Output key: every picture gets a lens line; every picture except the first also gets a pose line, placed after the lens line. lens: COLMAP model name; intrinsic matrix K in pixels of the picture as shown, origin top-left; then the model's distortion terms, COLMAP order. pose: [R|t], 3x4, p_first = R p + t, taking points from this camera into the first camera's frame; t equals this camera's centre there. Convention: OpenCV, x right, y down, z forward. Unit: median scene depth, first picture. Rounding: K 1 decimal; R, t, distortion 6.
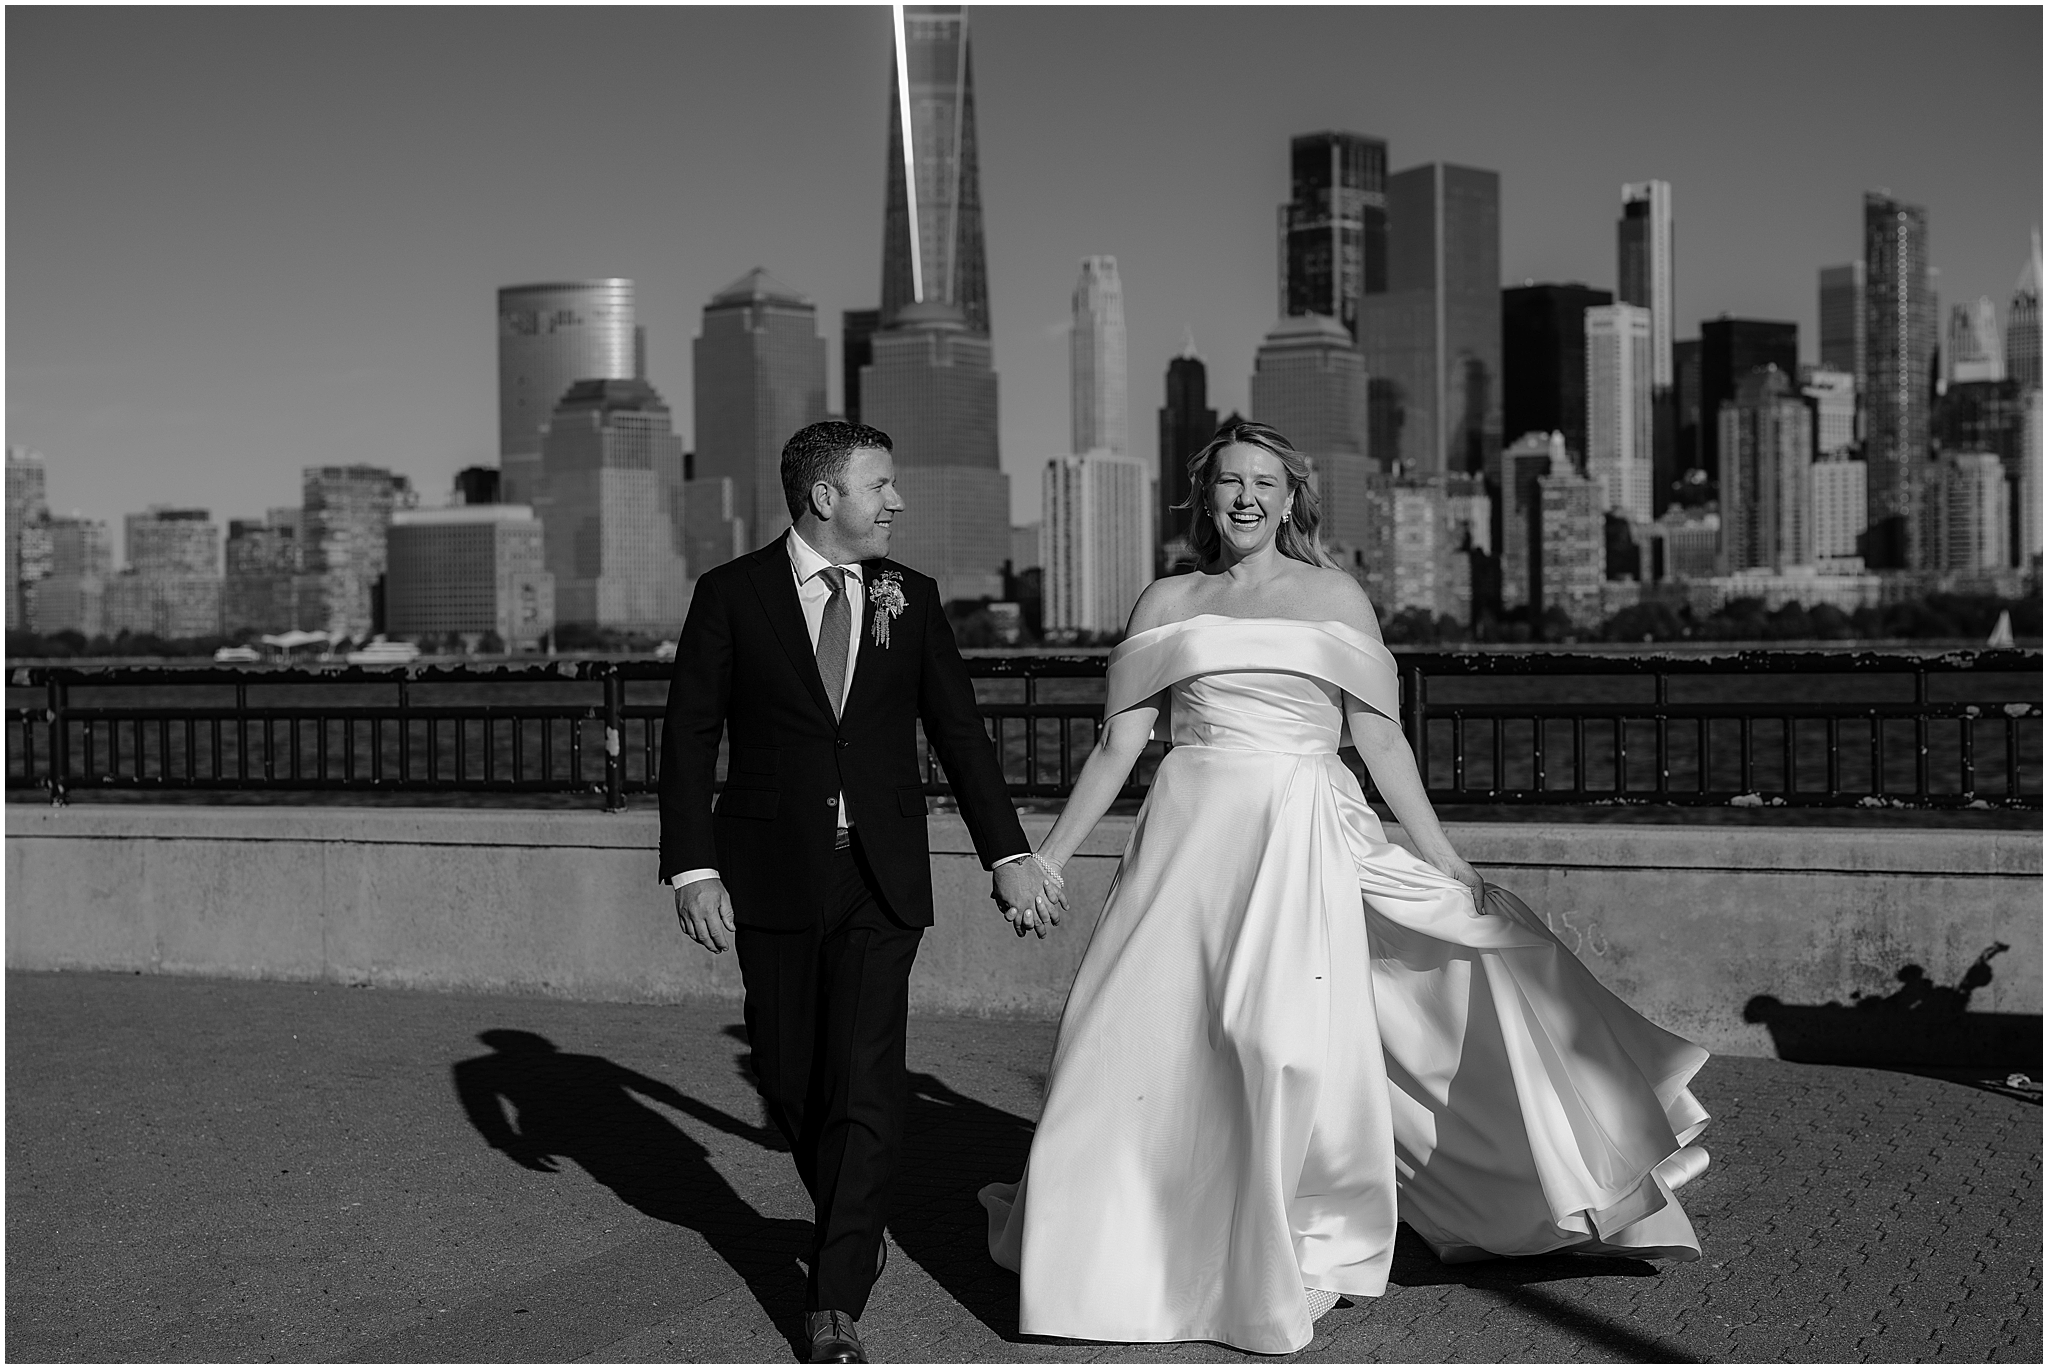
lens RADIAL K [[2996.0, 0, 1018.4], [0, 2996.0, 678.3], [0, 0, 1]] dist [-0.001082, 0.000000]
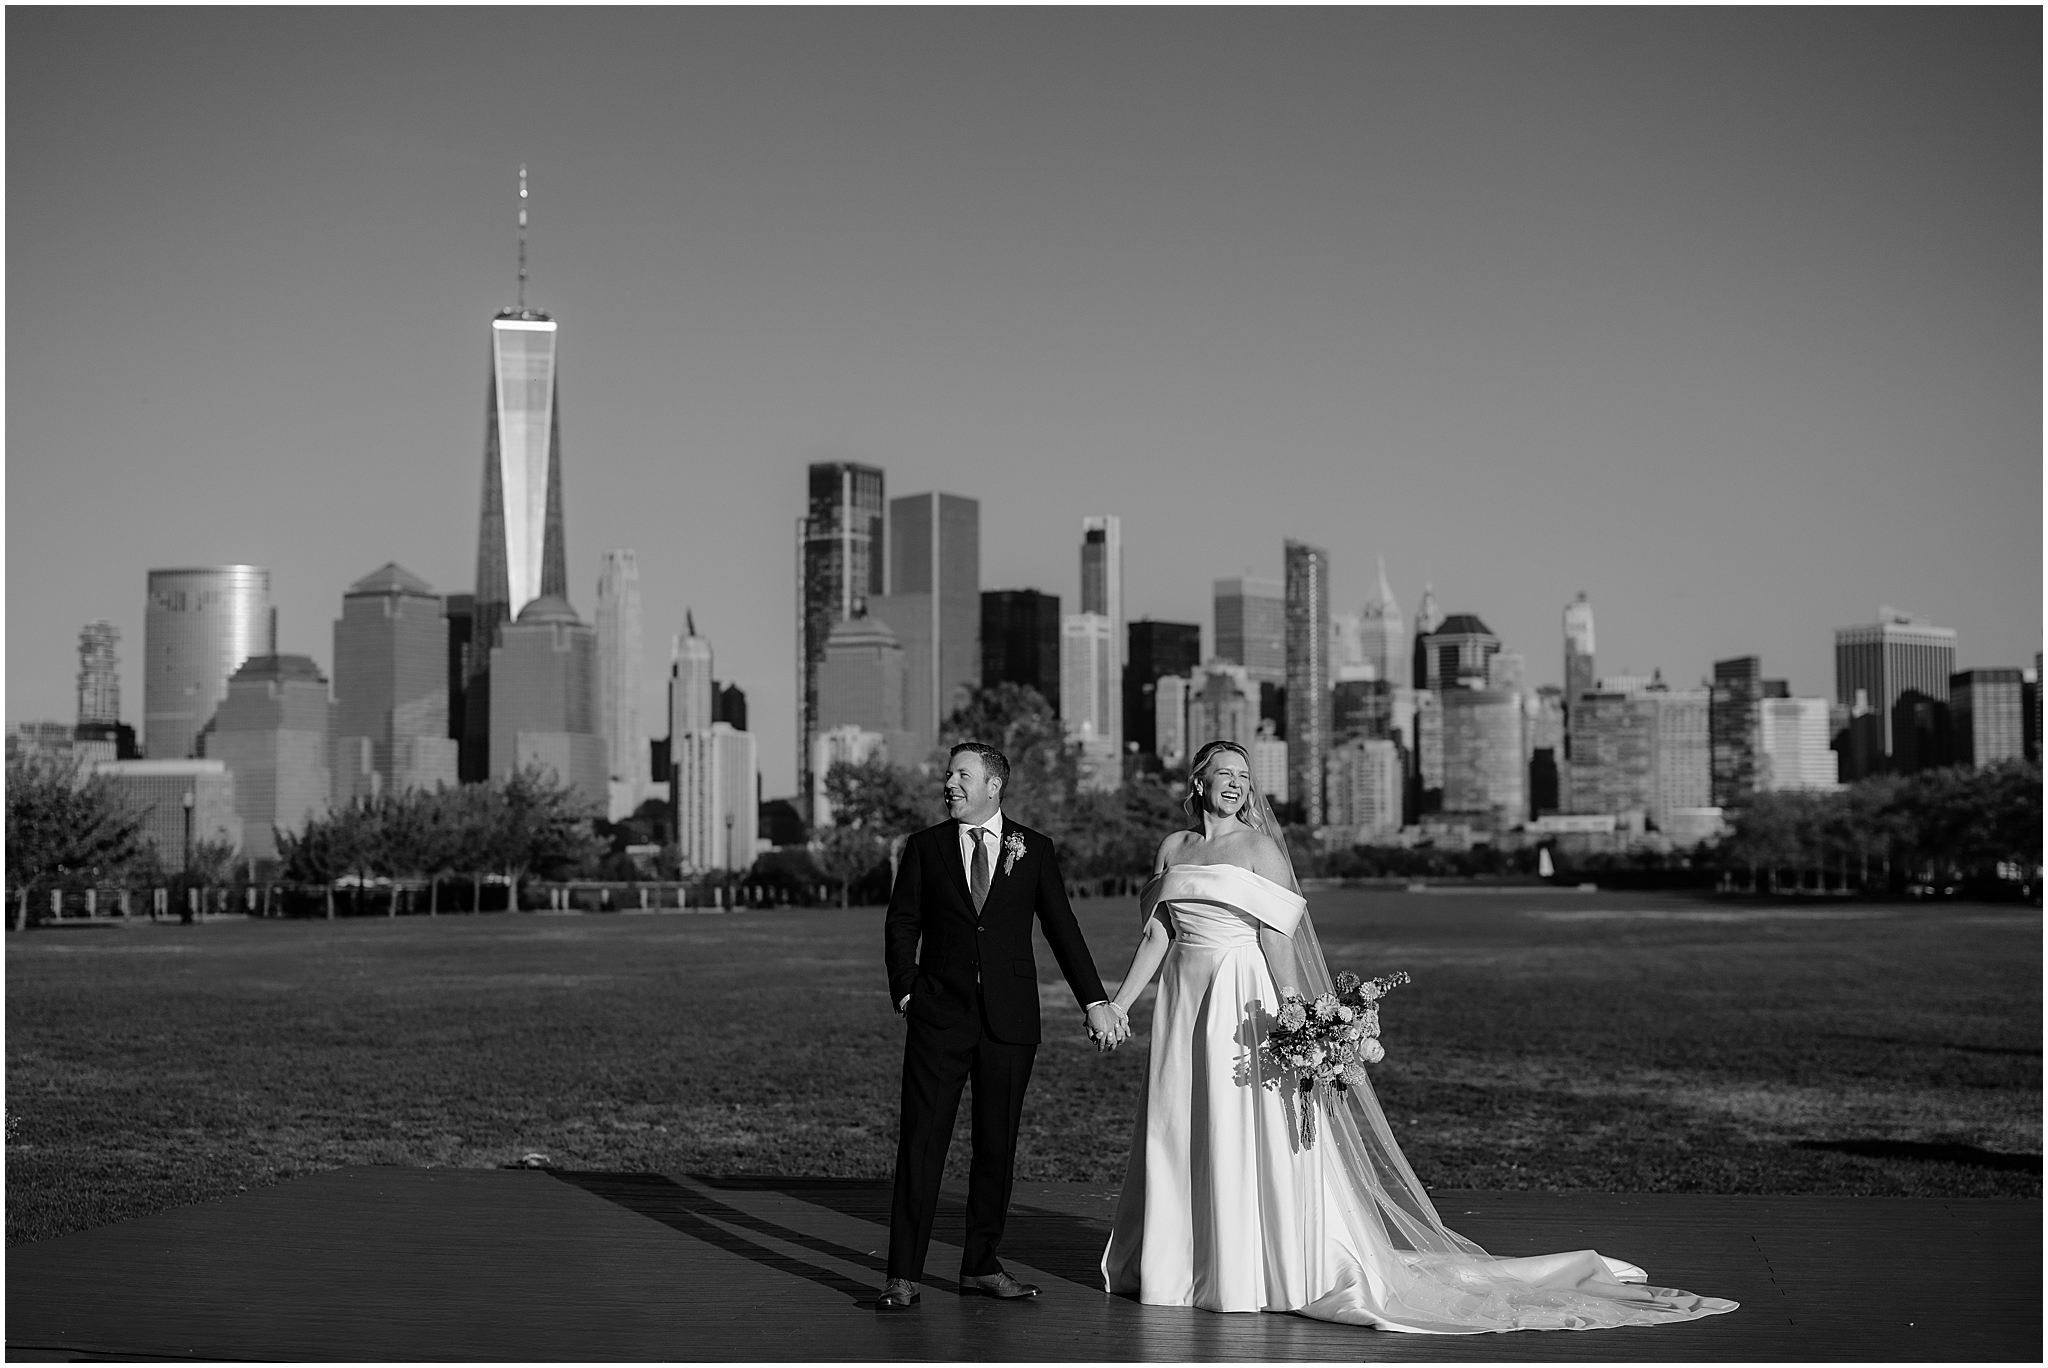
lens RADIAL K [[2996.0, 0, 1018.1], [0, 2996.0, 683.6], [0, 0, 1]] dist [-0.001082, 0.000000]
pose [[0.971002, 0.021149, 0.238132, -0.129619], [-0.002390, 0.996889, -0.078788, 0.004888], [-0.239058, 0.075934, 0.968032, -0.218076]]
